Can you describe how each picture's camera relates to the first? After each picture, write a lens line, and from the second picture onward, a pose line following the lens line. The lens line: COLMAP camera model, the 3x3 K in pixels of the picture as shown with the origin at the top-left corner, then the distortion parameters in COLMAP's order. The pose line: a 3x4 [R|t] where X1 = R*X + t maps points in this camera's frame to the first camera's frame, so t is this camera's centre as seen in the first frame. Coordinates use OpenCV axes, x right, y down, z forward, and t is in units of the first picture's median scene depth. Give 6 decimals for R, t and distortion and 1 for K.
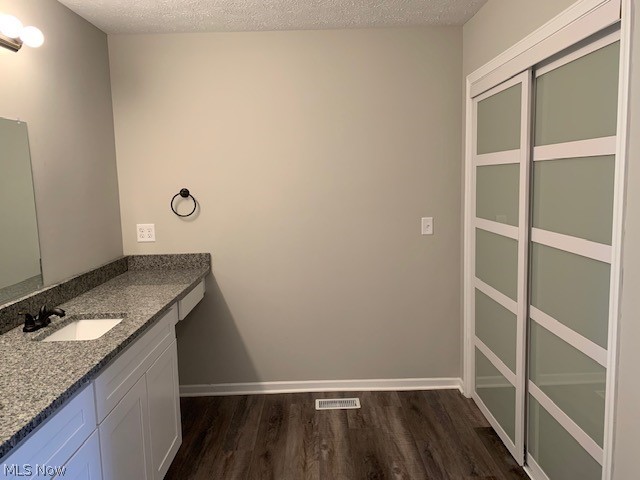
lens RADIAL K [[489.3, 0, 323.8], [0, 489.3, 238.8], [0, 0, 1]] dist [0.031562, -0.026420]
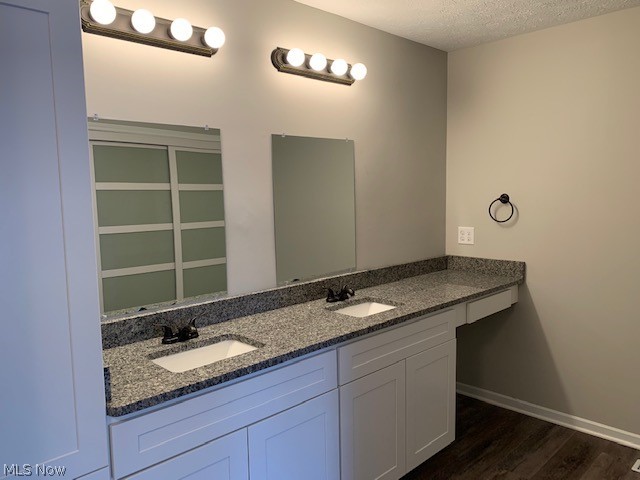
lens RADIAL K [[489.3, 0, 325.4], [0, 489.3, 239.1], [0, 0, 1]] dist [0.031562, -0.026420]
pose [[0.694617, 0.084660, -0.714381, 0.200442], [-0.090950, 0.995418, 0.029531, -0.009429], [0.713607, 0.044461, 0.699134, 0.061003]]
